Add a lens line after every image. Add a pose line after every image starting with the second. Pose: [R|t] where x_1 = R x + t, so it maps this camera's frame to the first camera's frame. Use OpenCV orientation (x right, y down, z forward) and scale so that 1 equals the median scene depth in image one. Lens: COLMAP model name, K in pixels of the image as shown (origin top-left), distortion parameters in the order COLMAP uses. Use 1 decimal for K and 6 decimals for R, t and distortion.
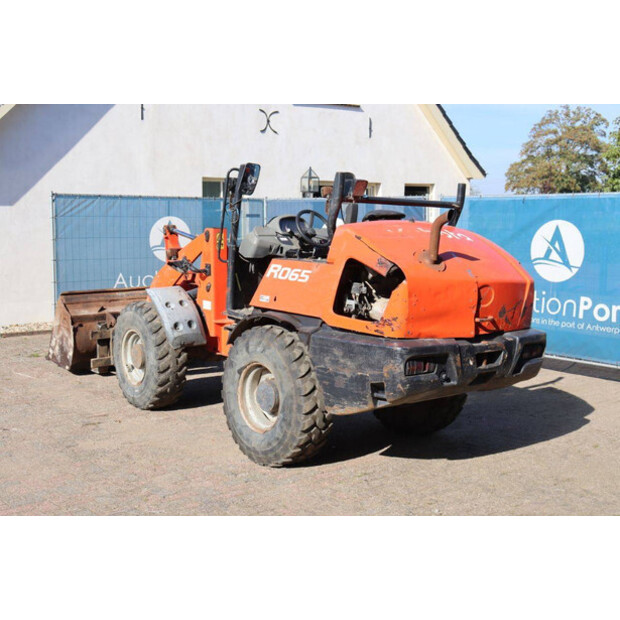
lens RADIAL K [[811.5, 0, 301.7], [0, 811.5, 311.1], [0, 0, 1]] dist [-0.000513, 0.314479]
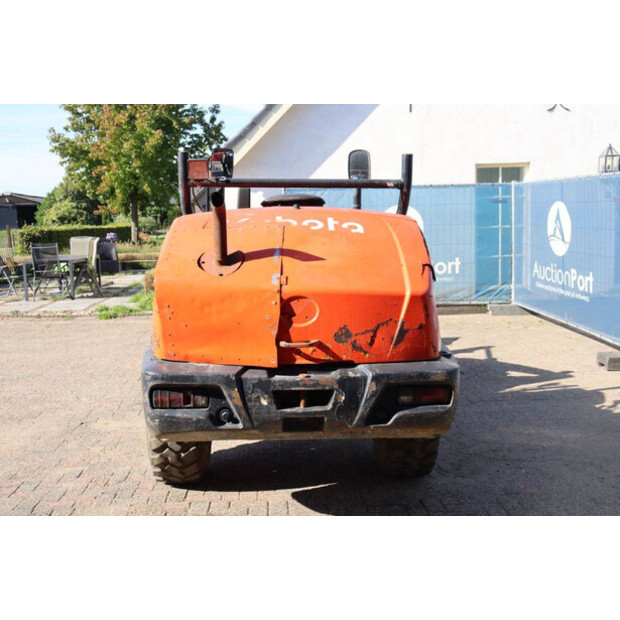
lens RADIAL K [[695.5, 0, 310.0], [0, 695.5, 310.0], [0, 0, 1]] dist [-0.021726, 0.052257]
pose [[0.801743, 0.062395, -0.594403, 0.574100], [-0.041797, 0.997954, 0.048380, -0.048054], [0.596206, -0.013944, 0.802711, 0.494823]]
